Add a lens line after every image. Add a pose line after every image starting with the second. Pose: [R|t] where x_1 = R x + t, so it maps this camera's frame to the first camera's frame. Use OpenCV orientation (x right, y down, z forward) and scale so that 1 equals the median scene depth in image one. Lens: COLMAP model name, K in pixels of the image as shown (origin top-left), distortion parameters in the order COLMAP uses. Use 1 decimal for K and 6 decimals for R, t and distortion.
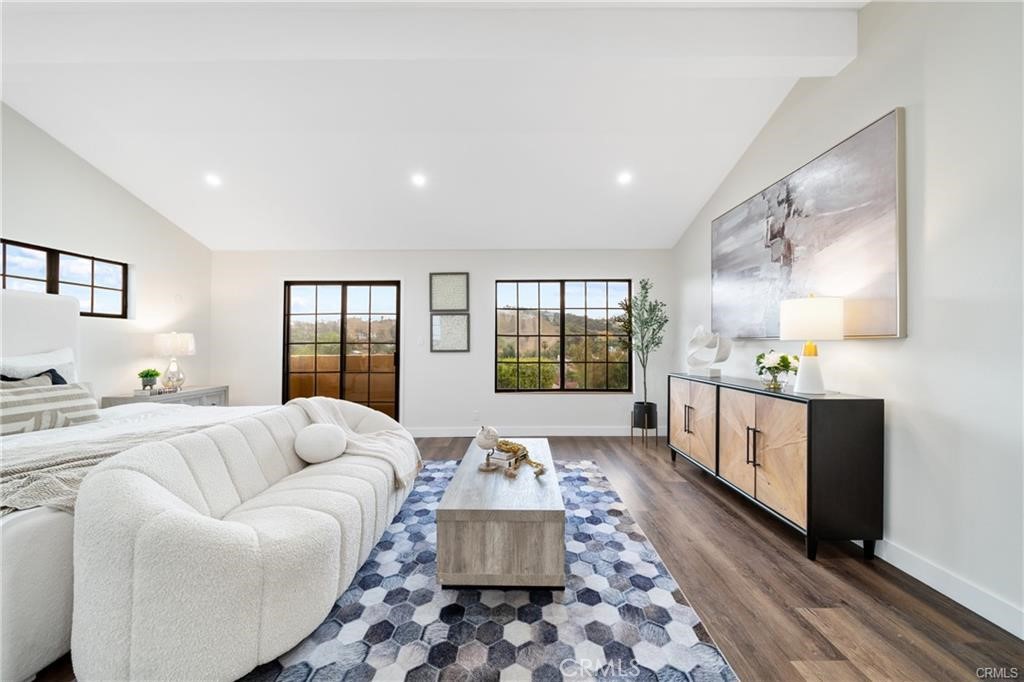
lens RADIAL K [[368.4, 0, 512.0], [0, 368.4, 342.5], [0, 0, 1]] dist [-0.003779, -0.000651]
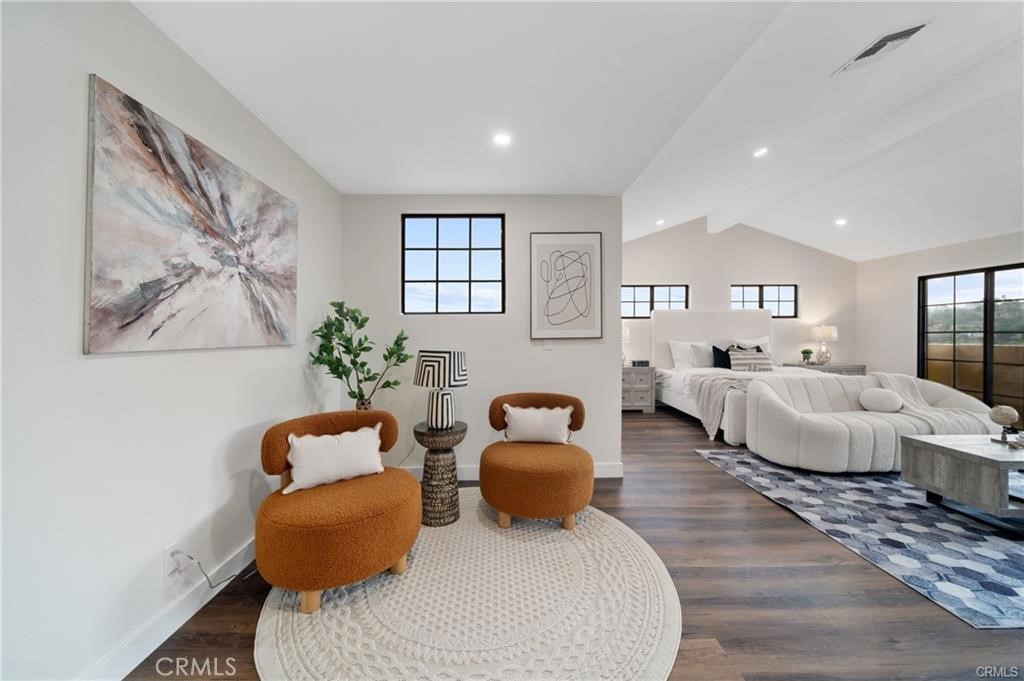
lens RADIAL K [[368.4, 0, 509.9], [0, 368.4, 333.4], [0, 0, 1]] dist [-0.003779, -0.000651]
pose [[0.019776, 0.003935, -0.999797, 0.679685], [0.009009, 0.999951, 0.004113, -0.015810], [0.999764, -0.009088, 0.019740, -0.384551]]
